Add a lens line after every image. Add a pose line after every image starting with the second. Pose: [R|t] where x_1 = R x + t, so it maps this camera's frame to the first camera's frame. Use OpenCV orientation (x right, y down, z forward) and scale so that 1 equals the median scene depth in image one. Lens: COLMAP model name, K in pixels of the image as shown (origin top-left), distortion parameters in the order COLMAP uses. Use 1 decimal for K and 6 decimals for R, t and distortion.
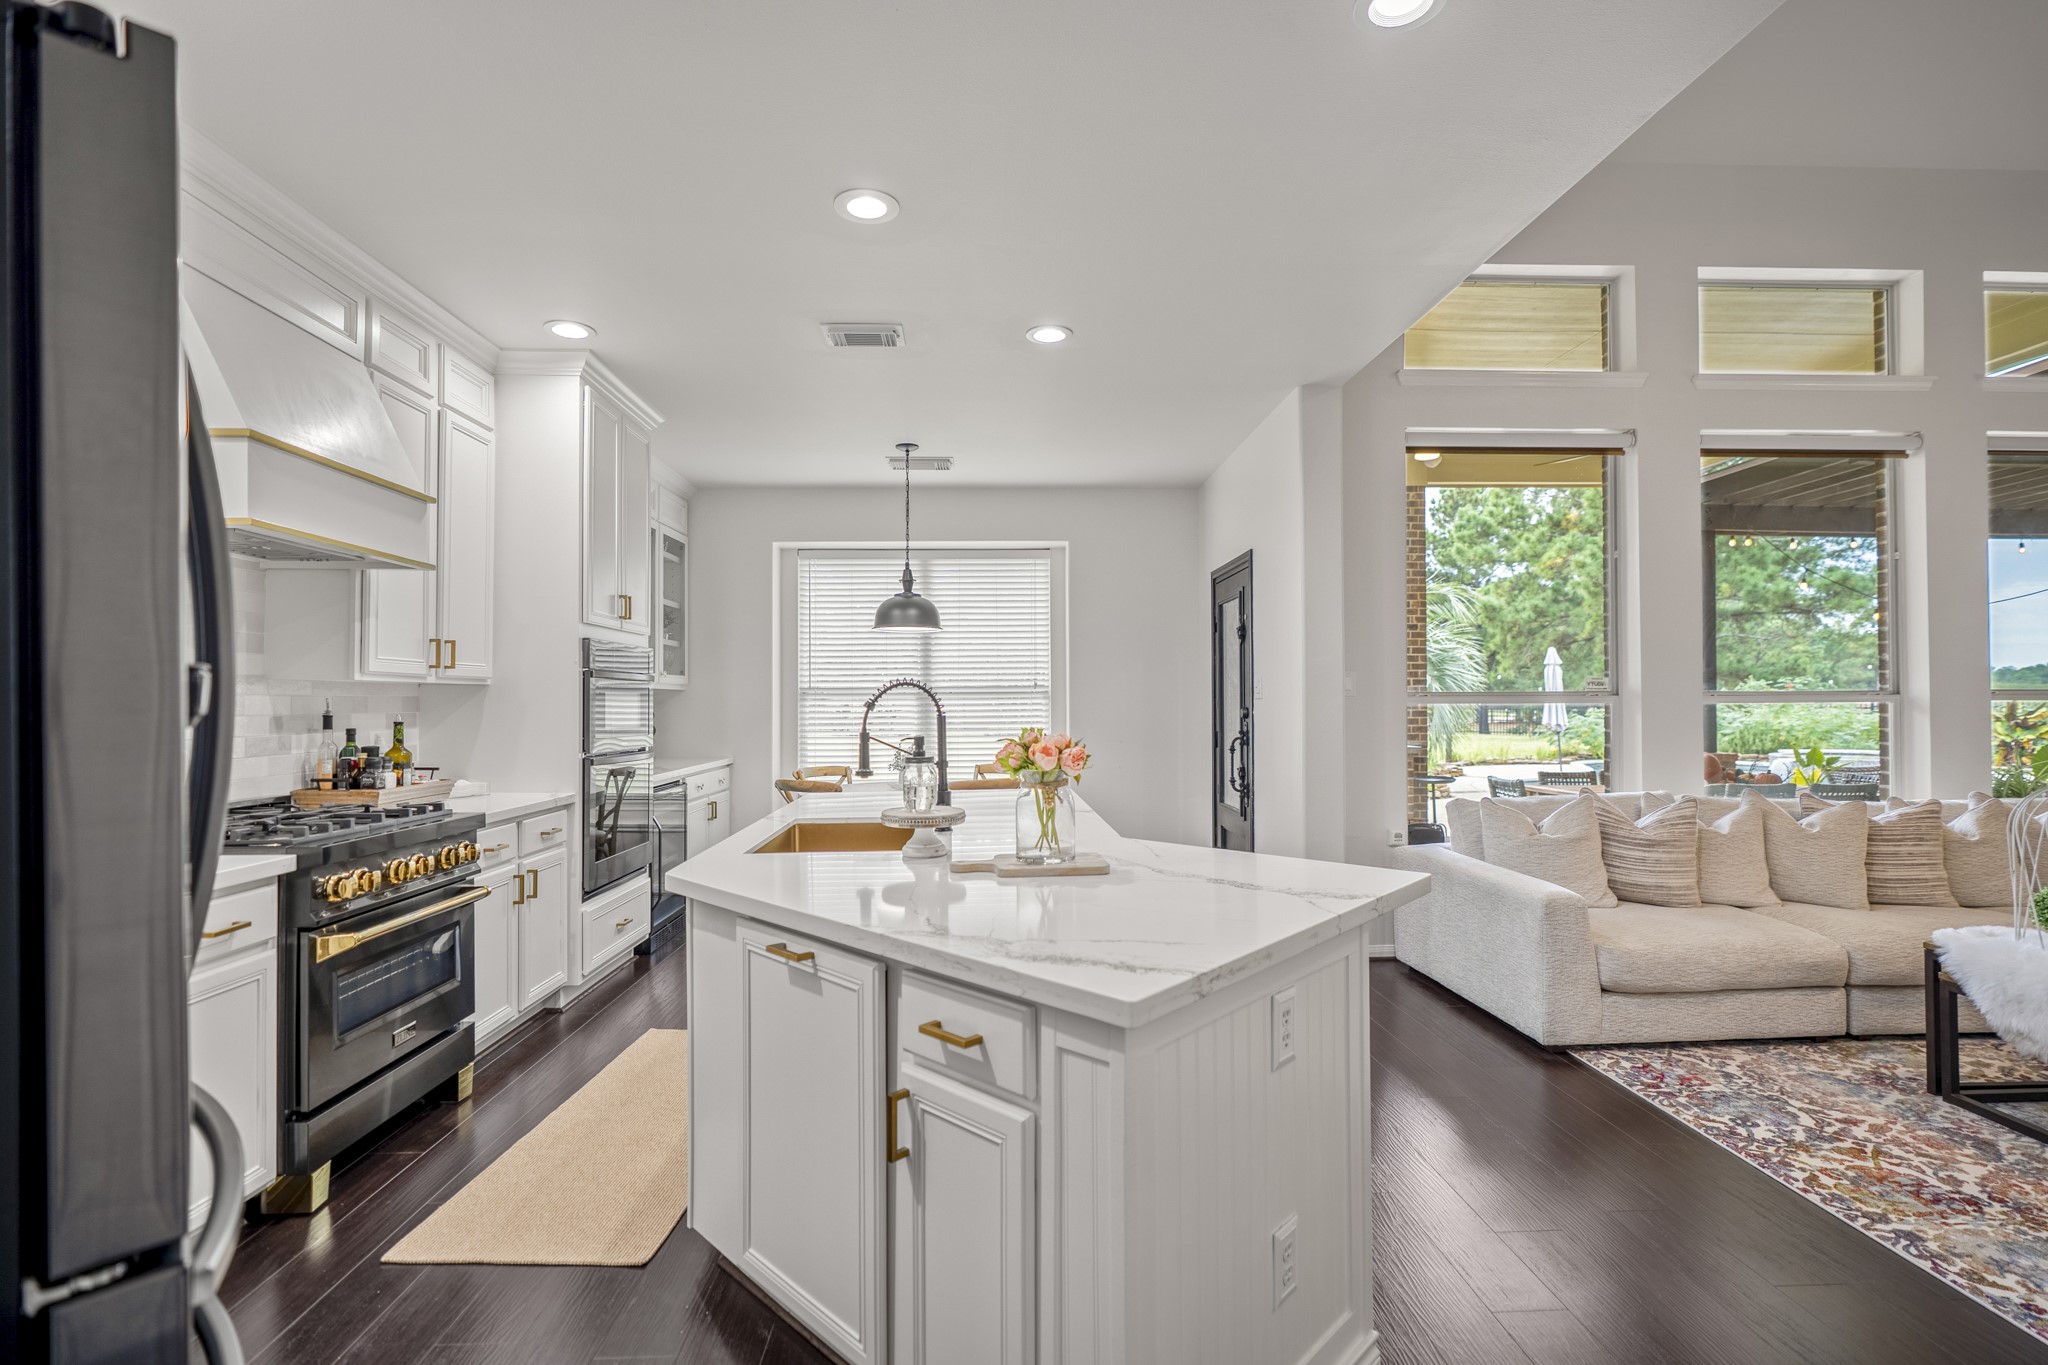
lens RADIAL K [[958.0, 0, 1024.9], [0, 958.0, 686.8], [0, 0, 1]] dist [-0.004217, 0.002177]
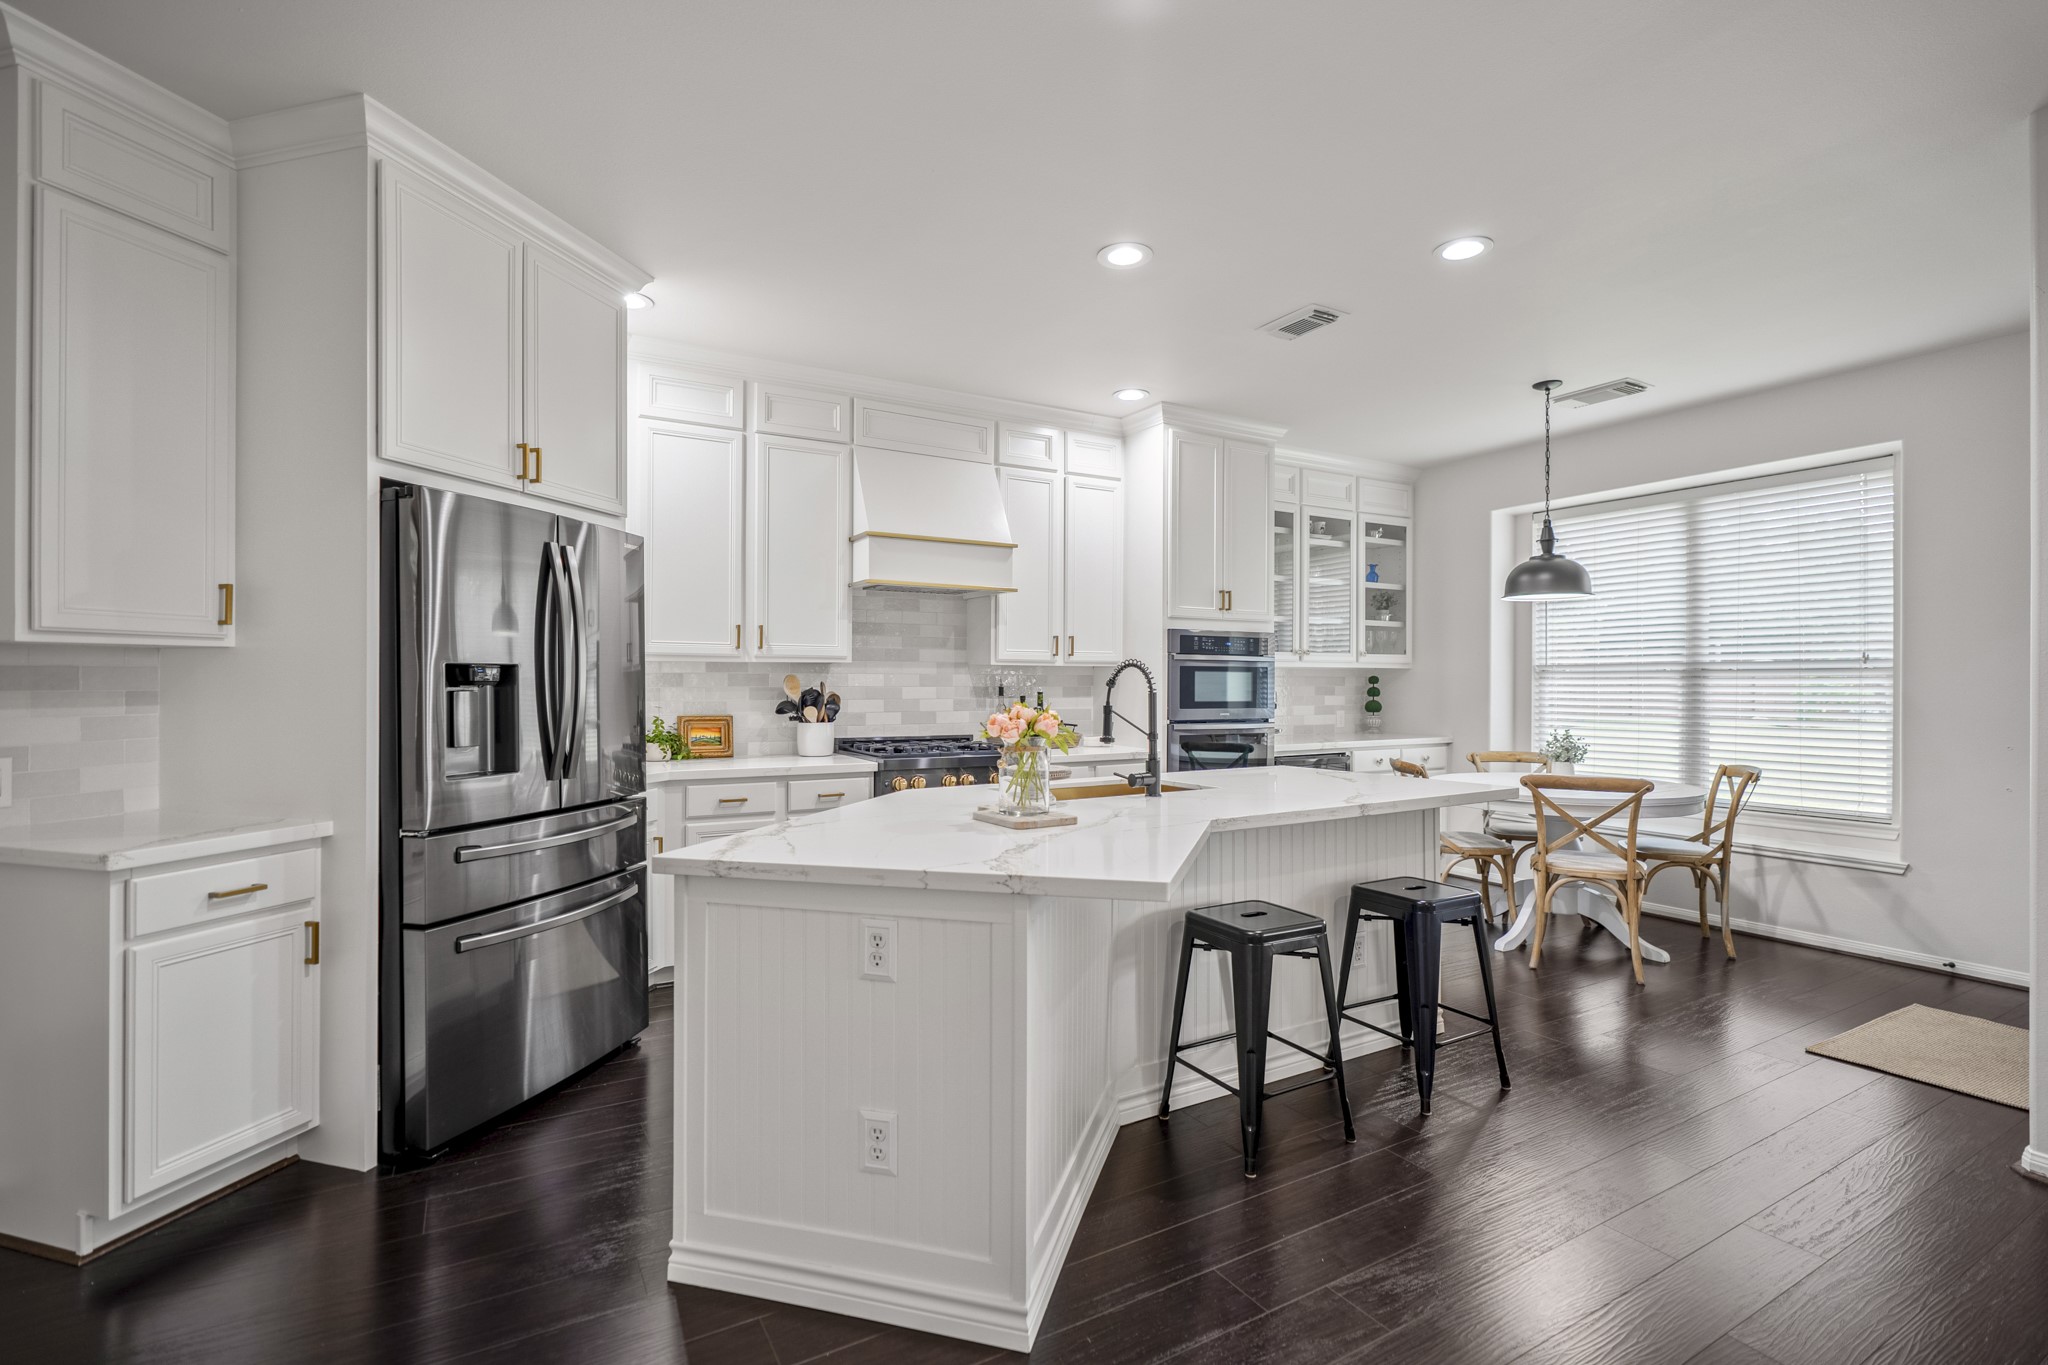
lens RADIAL K [[958.0, 0, 1007.7], [0, 958.0, 674.0], [0, 0, 1]] dist [-0.004217, 0.002177]
pose [[0.466036, -0.002724, -0.884761, 0.656928], [0.012237, 0.999919, 0.003367, 0.001771], [0.884681, -0.012396, 0.466032, 0.258054]]
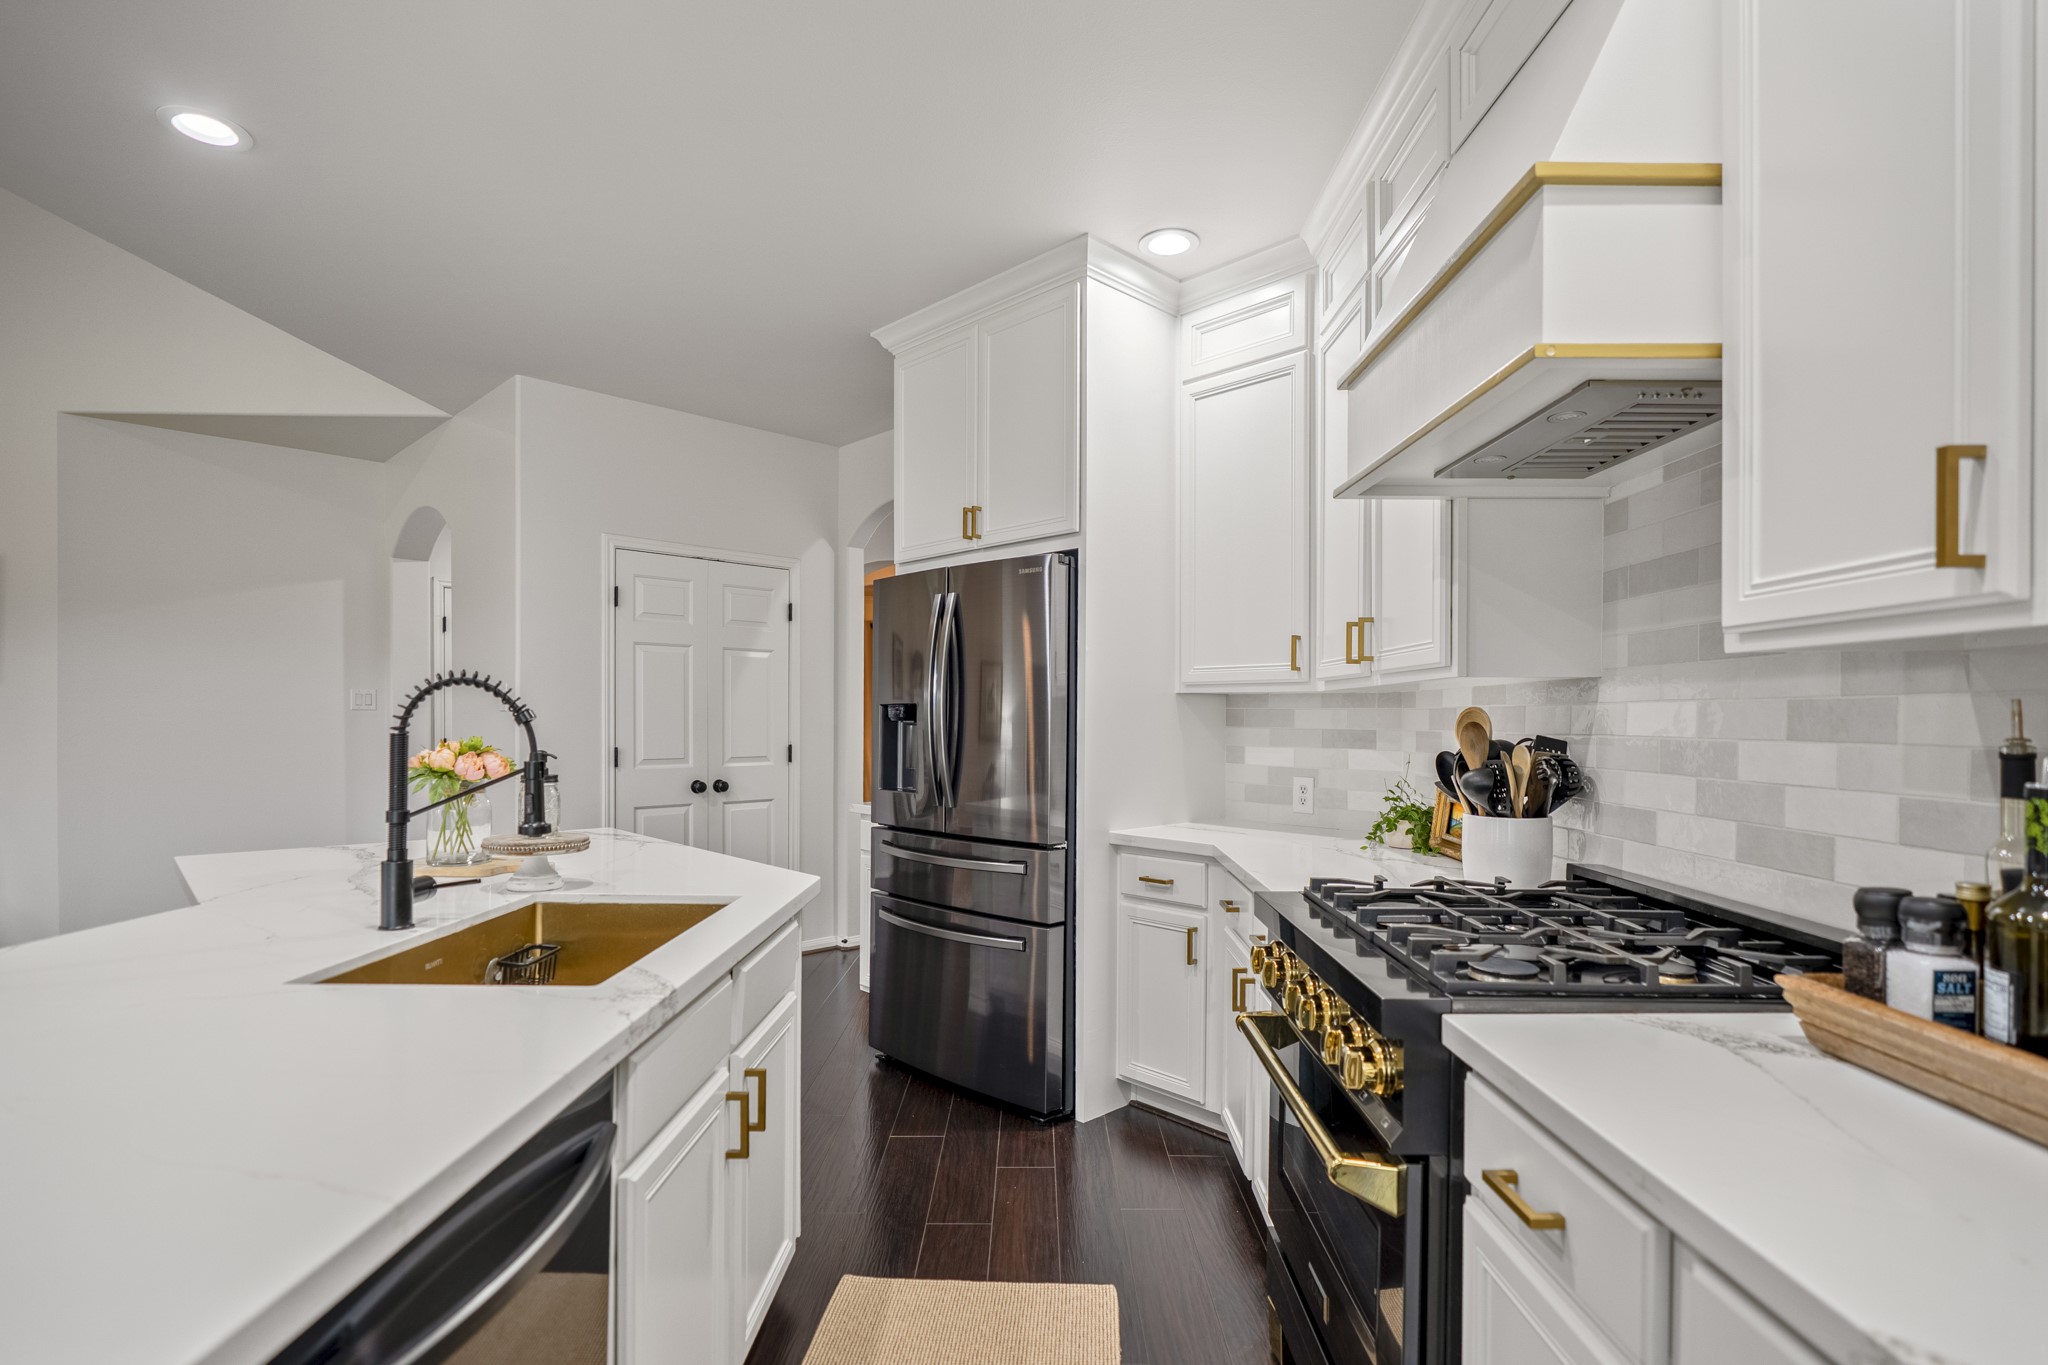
lens RADIAL K [[987.7, 0, 1047.9], [0, 987.7, 720.5], [0, 0, 1]] dist [-0.004441, 0.000033]
pose [[-0.999620, -0.005458, 0.027004, -0.401899], [-0.005873, 0.999866, -0.015302, 0.023997], [-0.026917, -0.015455, -0.999518, 1.276914]]
